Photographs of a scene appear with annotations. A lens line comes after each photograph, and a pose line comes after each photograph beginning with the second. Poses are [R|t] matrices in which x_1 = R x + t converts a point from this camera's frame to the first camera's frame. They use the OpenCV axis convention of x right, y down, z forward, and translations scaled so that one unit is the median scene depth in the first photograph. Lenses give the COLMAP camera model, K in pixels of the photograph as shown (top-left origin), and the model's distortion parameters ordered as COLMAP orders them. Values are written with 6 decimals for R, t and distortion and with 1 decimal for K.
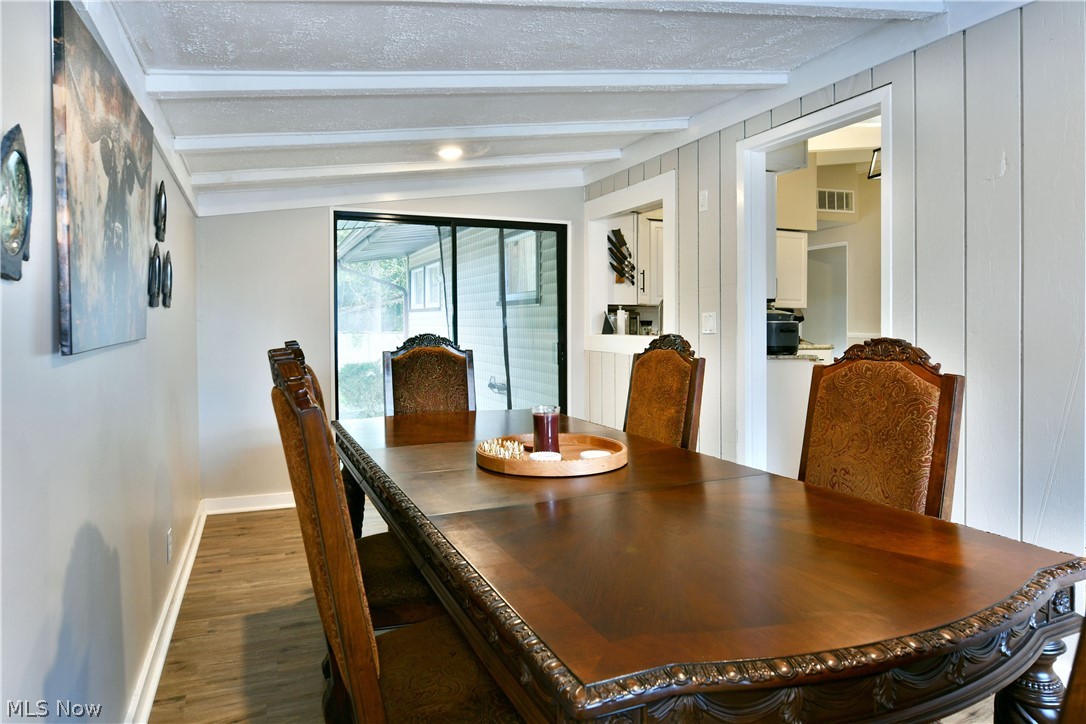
lens RADIAL K [[657.7, 0, 534.0], [0, 657.7, 328.0], [0, 0, 1]] dist [-0.010987, -0.006493]
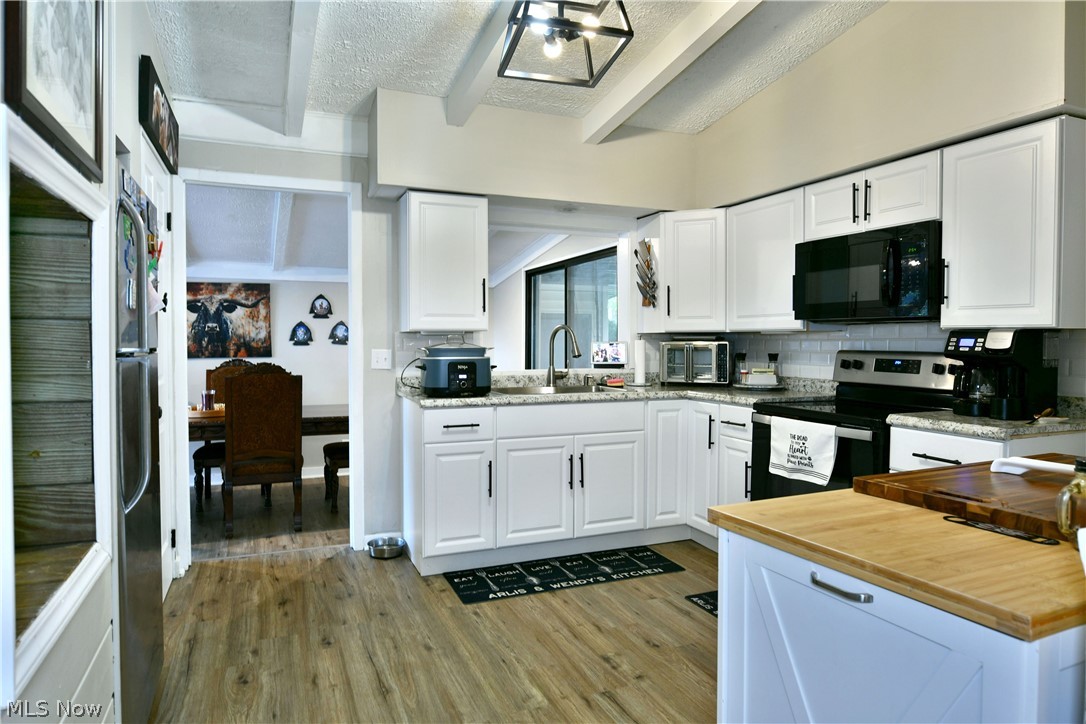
lens RADIAL K [[657.7, 0, 535.3], [0, 657.7, 367.2], [0, 0, 1]] dist [-0.010987, -0.006493]
pose [[-0.000984, 0.038662, -0.999252, 0.969013], [-0.009577, 0.999206, 0.038669, -0.025166], [0.999954, 0.009608, -0.000613, 0.902988]]
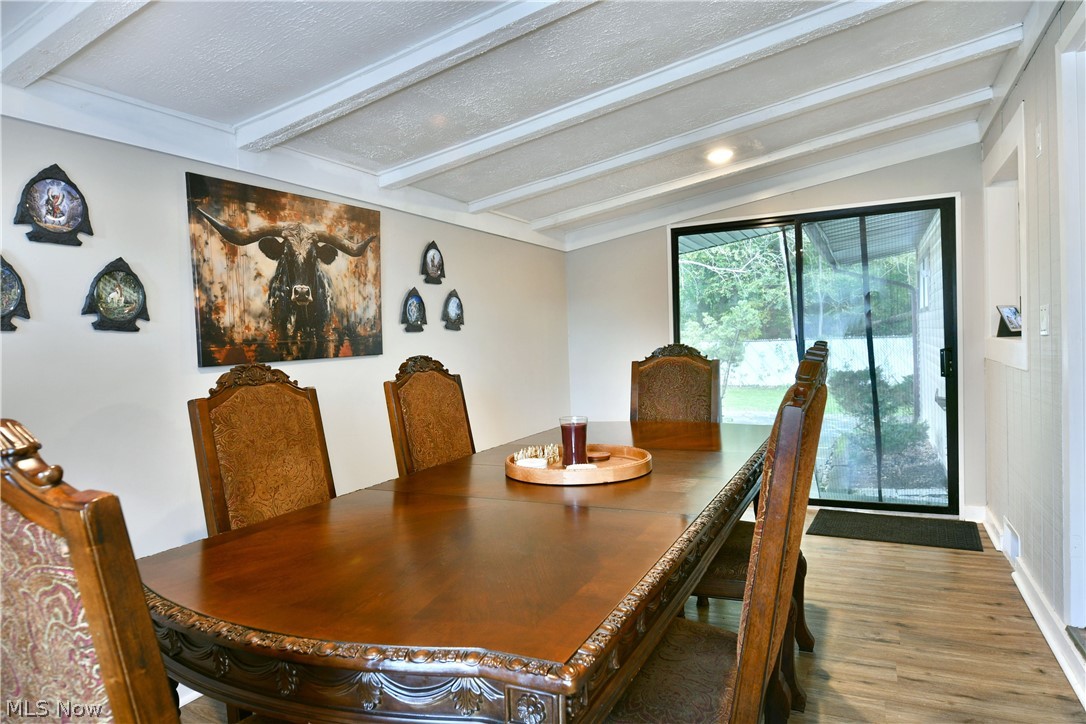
lens RADIAL K [[657.7, 0, 548.2], [0, 657.7, 360.0], [0, 0, 1]] dist [-0.010987, -0.006493]
pose [[0.649322, 0.003229, -0.760506, 0.334538], [0.027775, 0.999223, 0.027957, -0.000337], [0.760006, -0.039276, 0.648728, 0.128819]]
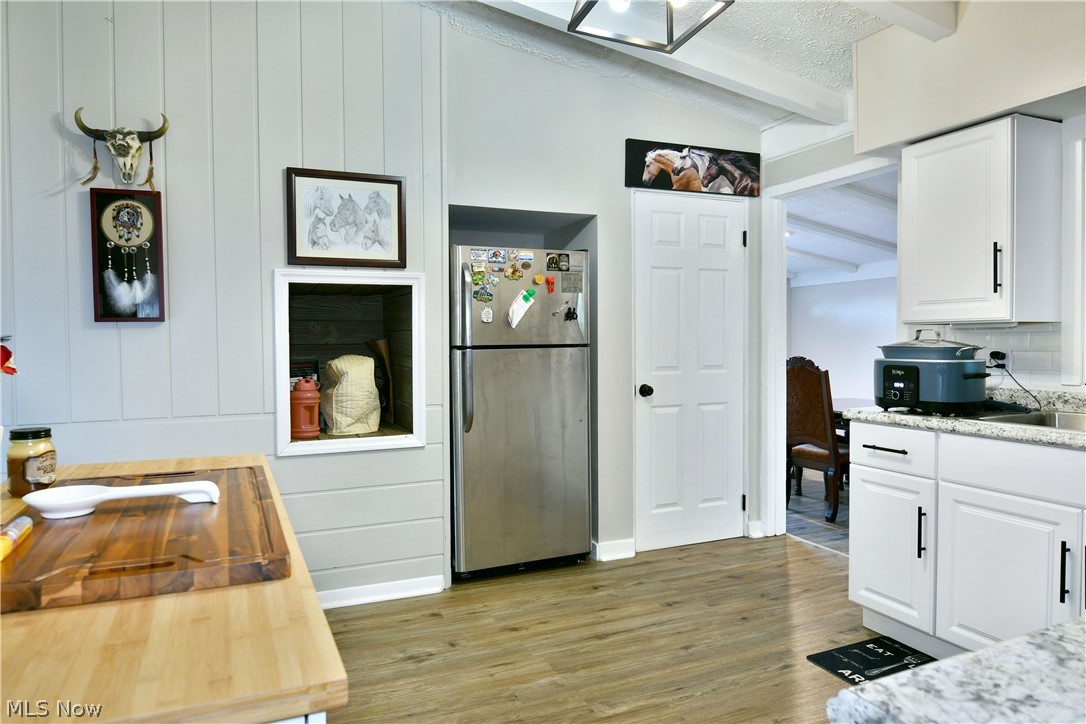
lens RADIAL K [[681.2, 0, 539.7], [0, 681.2, 364.6], [0, 0, 1]] dist [-0.003937, -0.001486]
pose [[-0.999943, 0.005959, -0.008878, 0.589728], [0.005537, 0.998891, 0.046756, -0.030161], [0.009147, 0.046704, -0.998867, 1.330718]]
